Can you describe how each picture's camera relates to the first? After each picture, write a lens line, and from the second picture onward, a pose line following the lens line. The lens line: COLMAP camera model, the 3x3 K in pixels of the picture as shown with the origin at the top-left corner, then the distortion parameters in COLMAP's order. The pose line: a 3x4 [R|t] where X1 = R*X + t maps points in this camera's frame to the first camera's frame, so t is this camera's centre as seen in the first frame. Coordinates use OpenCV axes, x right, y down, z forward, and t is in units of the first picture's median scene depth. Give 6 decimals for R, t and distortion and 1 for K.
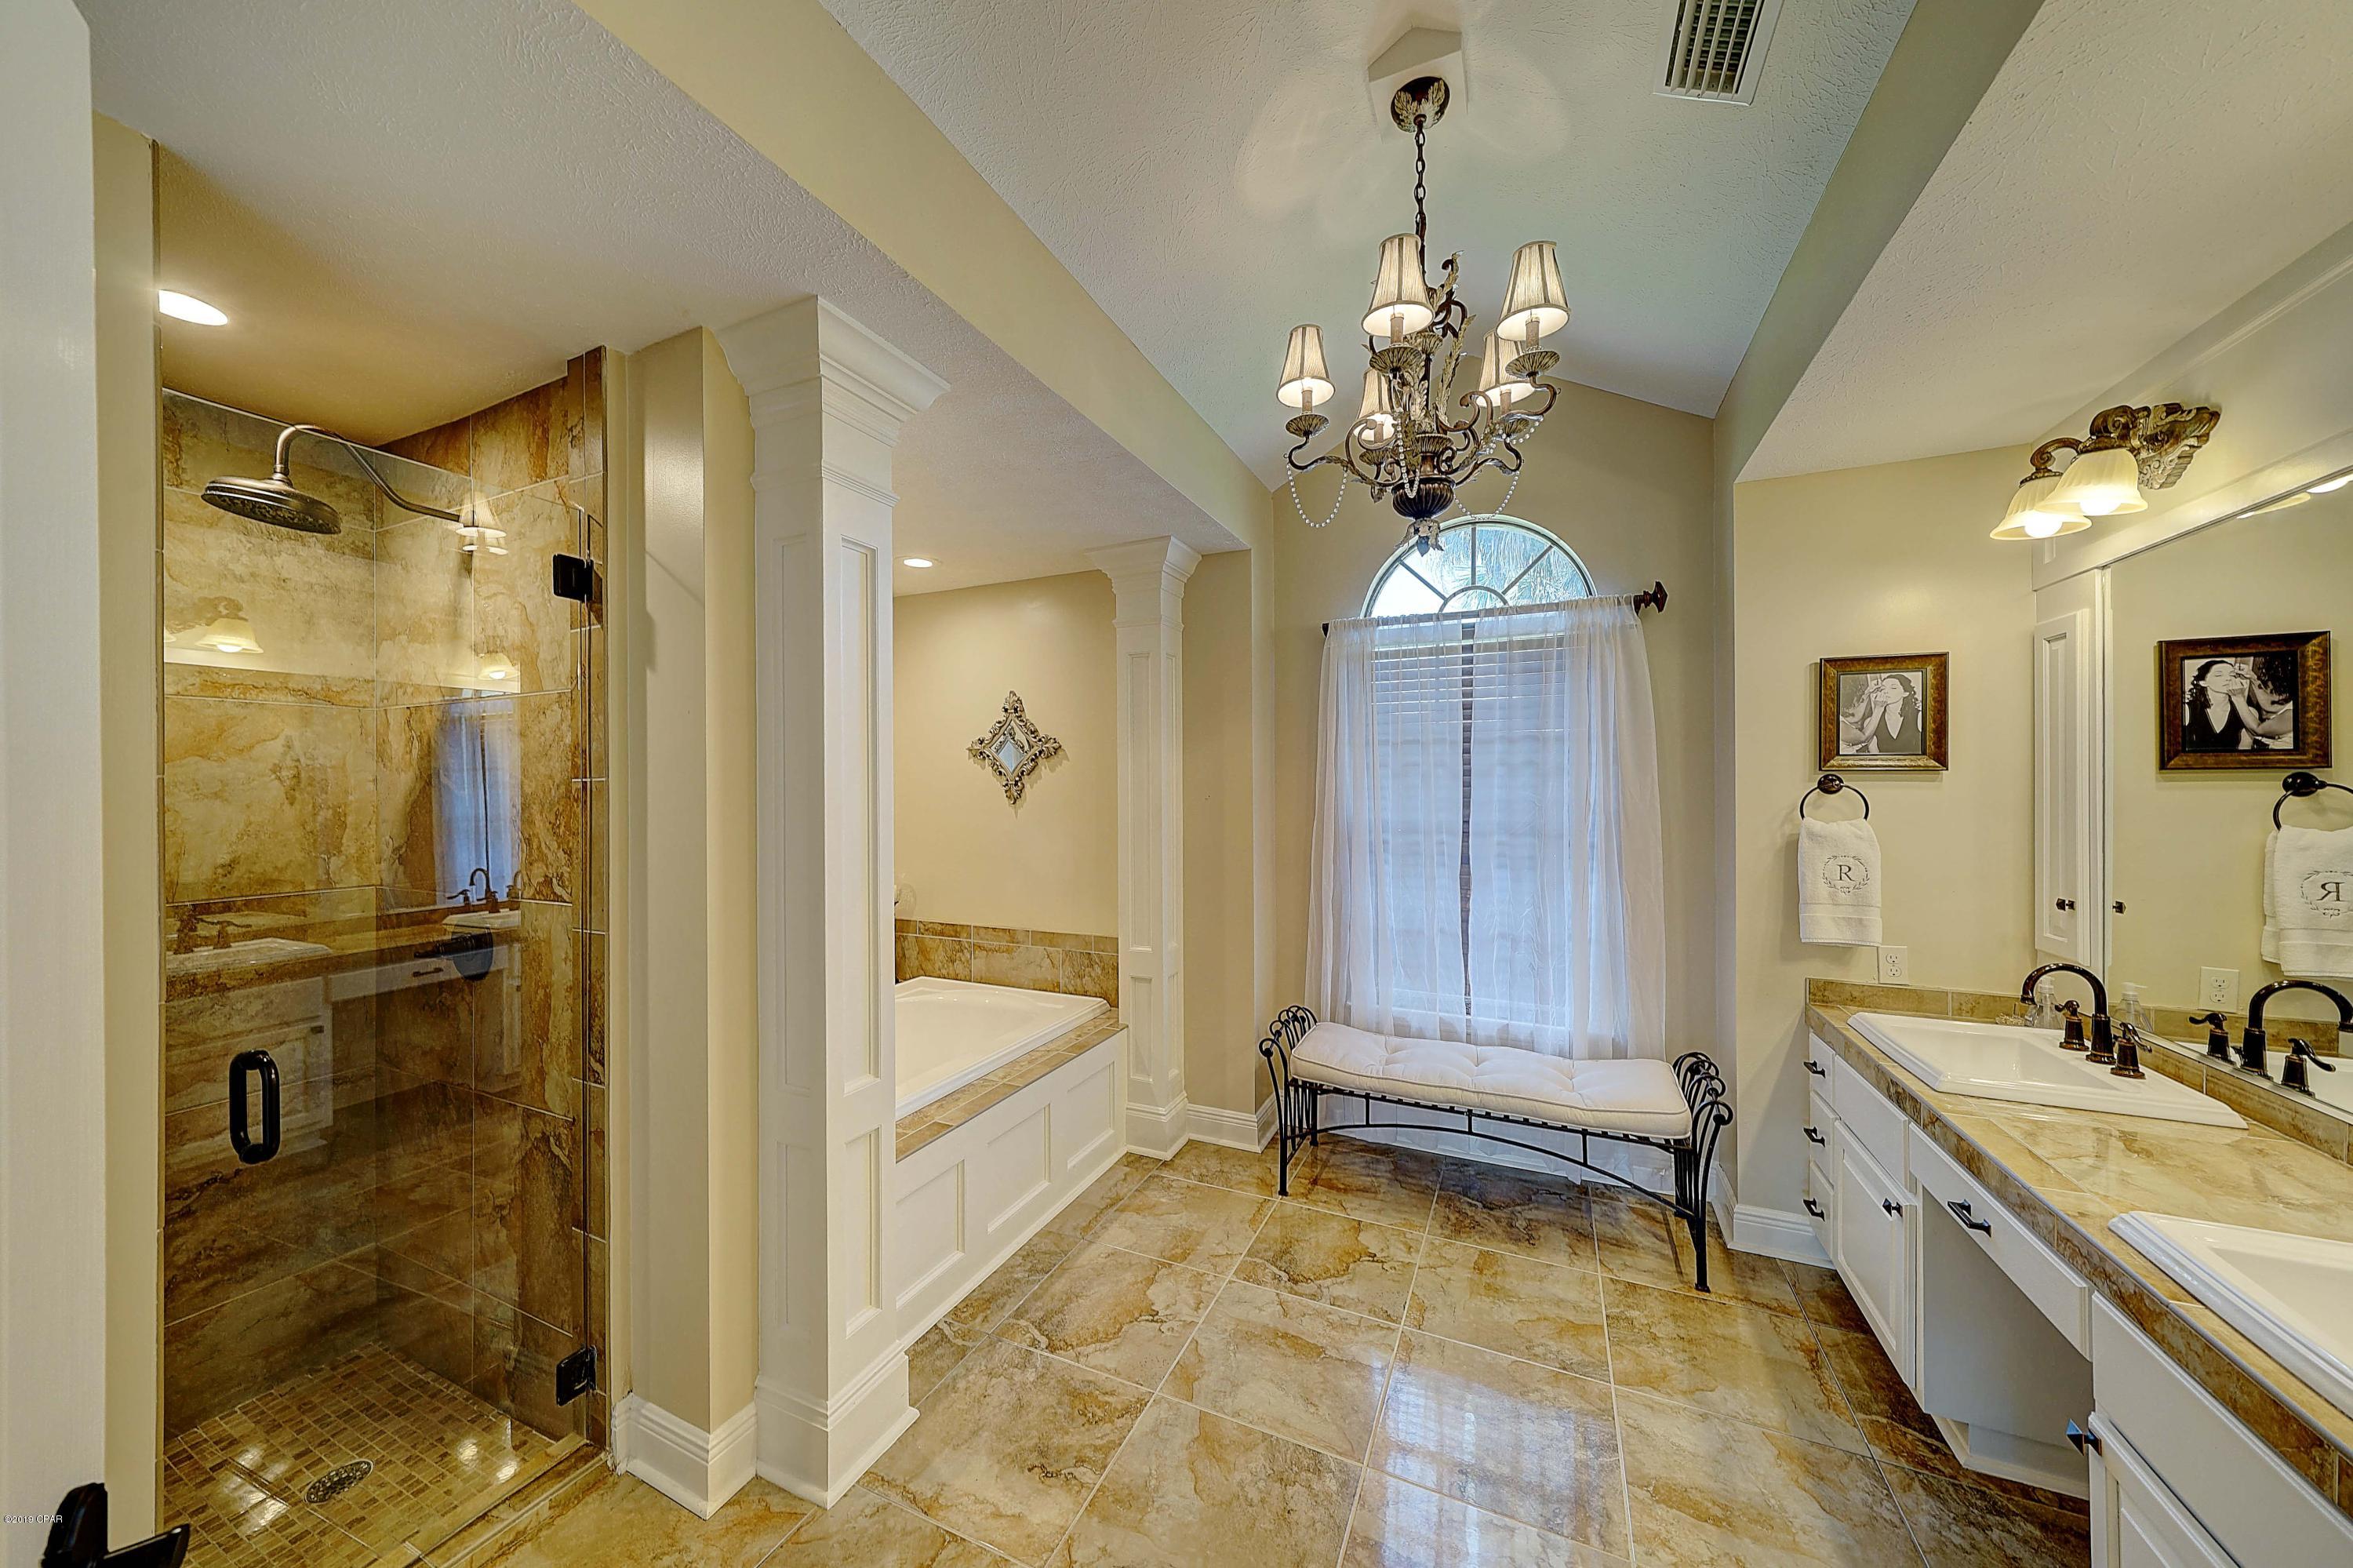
lens RADIAL K [[806.6, 0, 1157.2], [0, 806.6, 784.0], [0, 0, 1]] dist [0.001469, 0.000029]
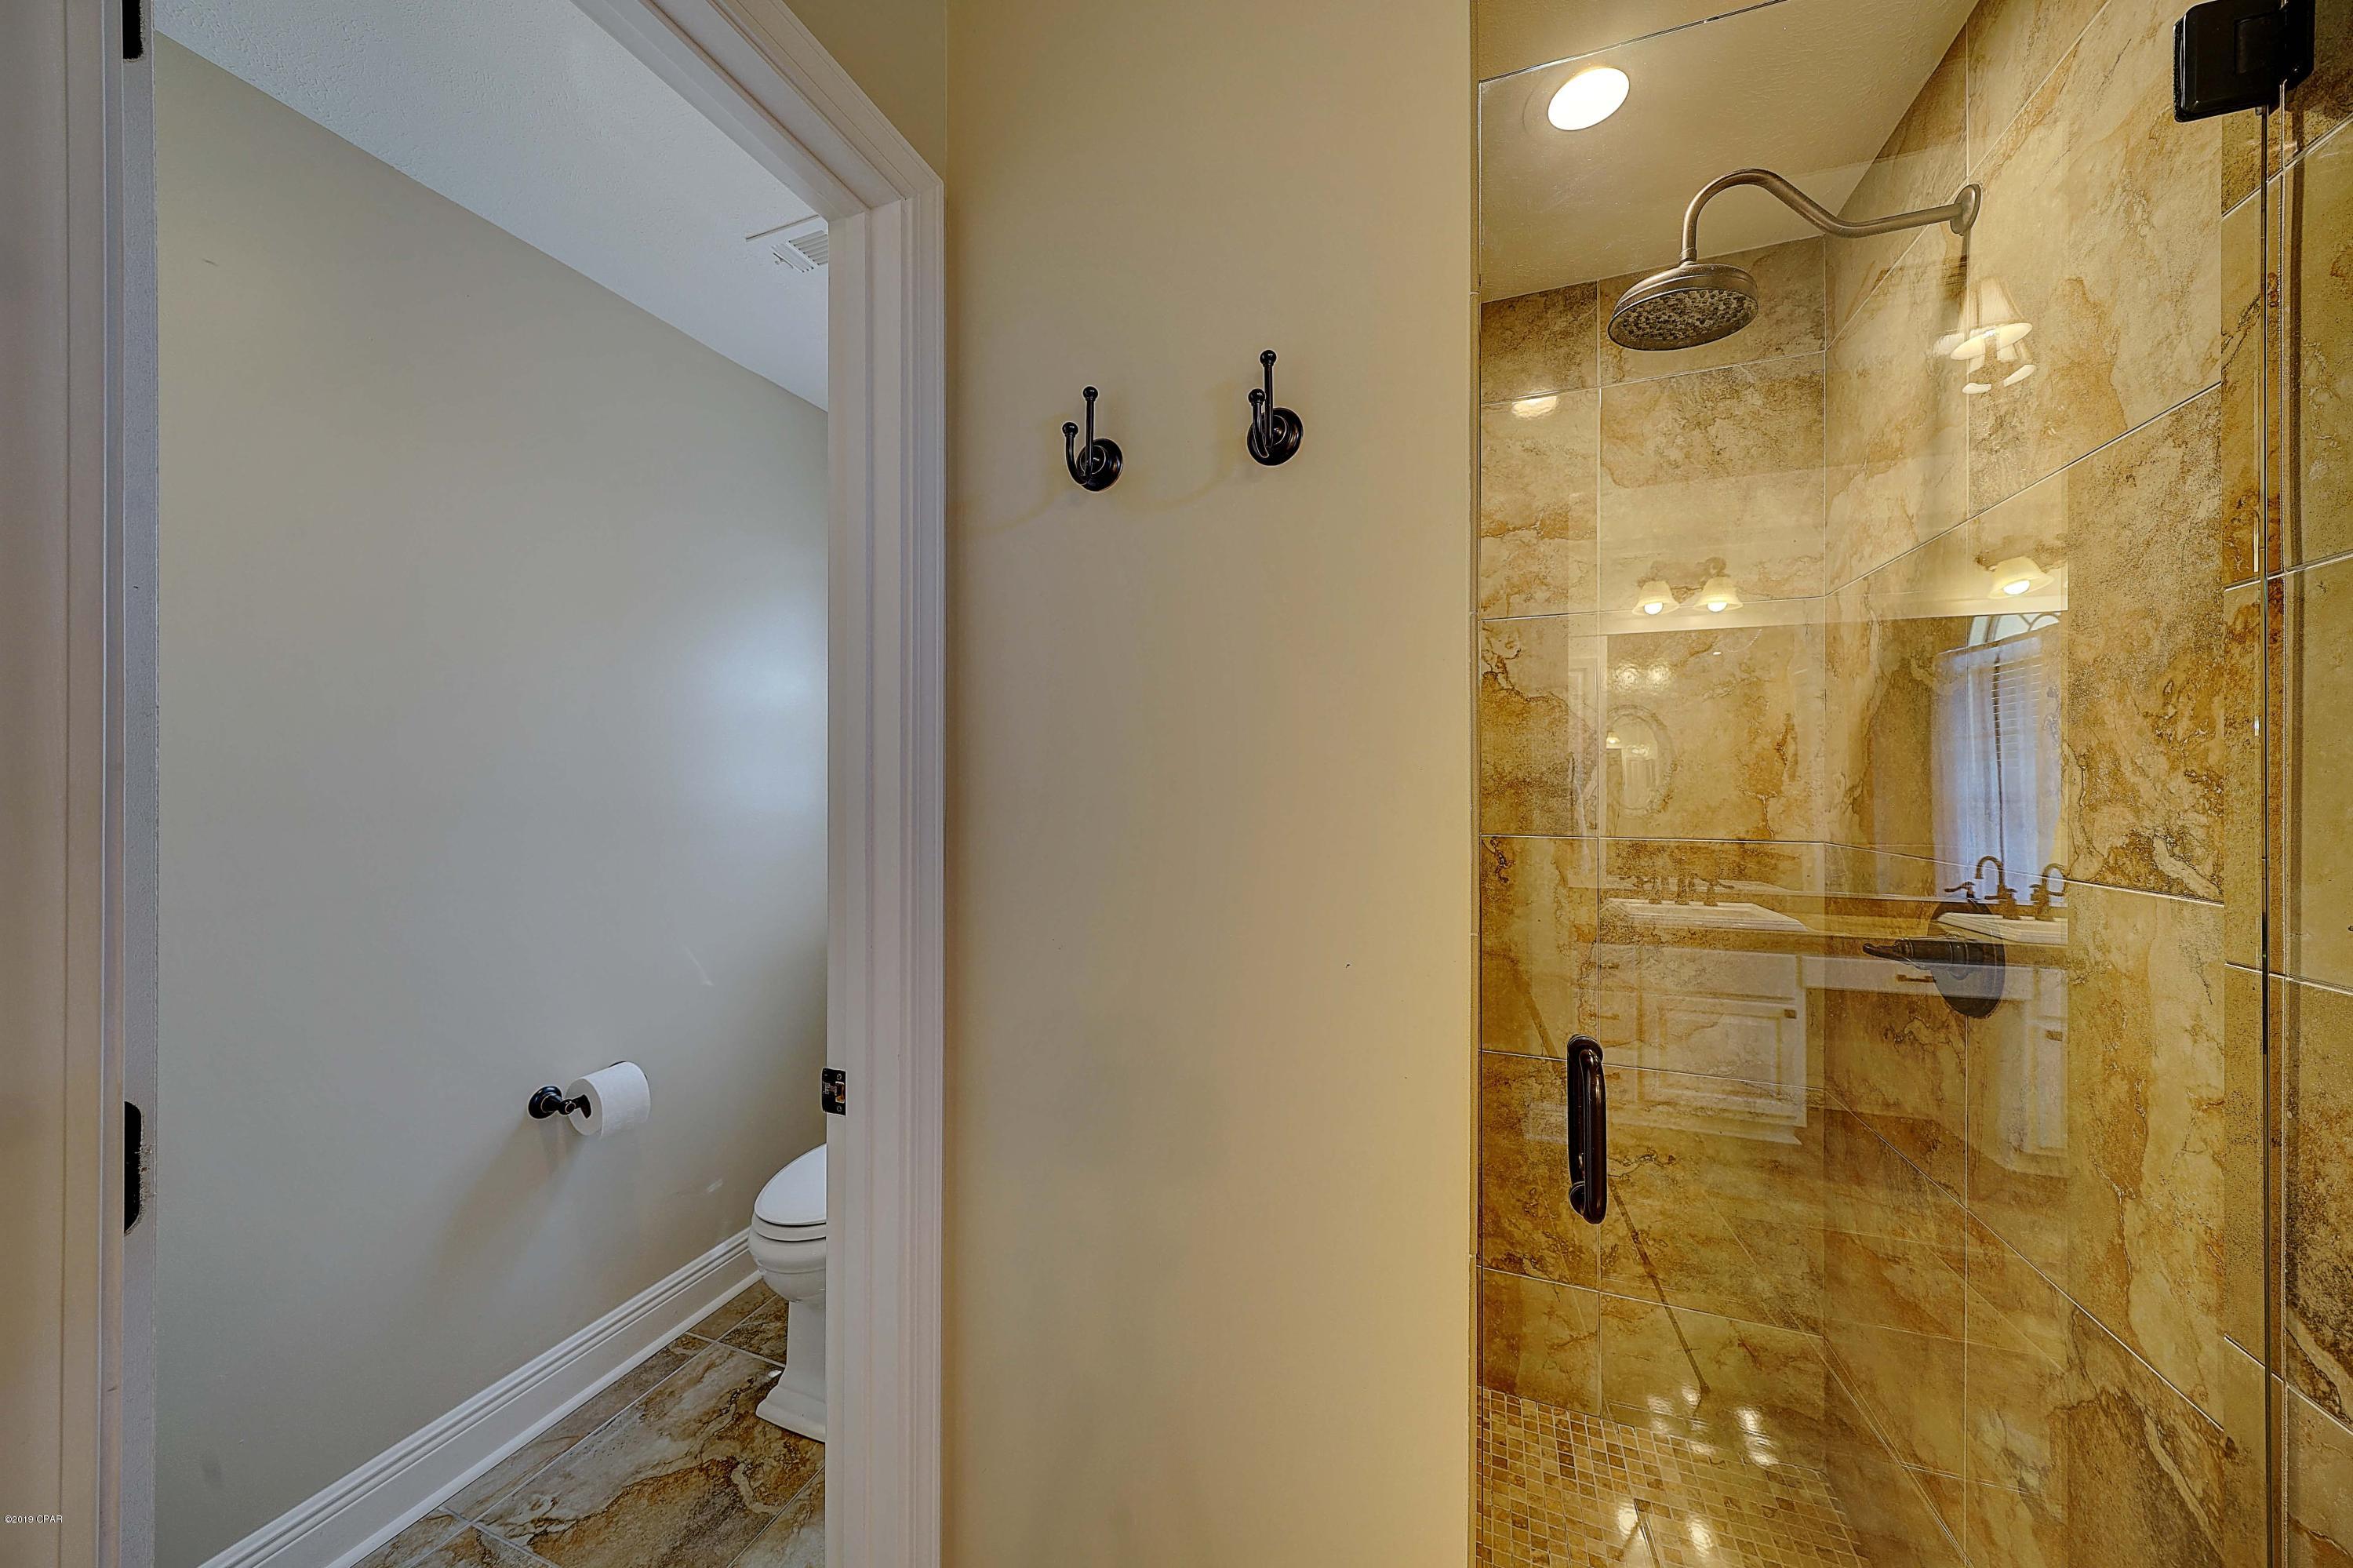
lens RADIAL K [[806.6, 0, 1157.2], [0, 806.6, 784.0], [0, 0, 1]] dist [0.001469, 0.000029]
pose [[0.068694, 0.002643, -0.997634, -0.311256], [-0.001091, 0.999996, 0.002574, 0.077928], [0.997637, 0.000912, 0.068696, 0.383282]]
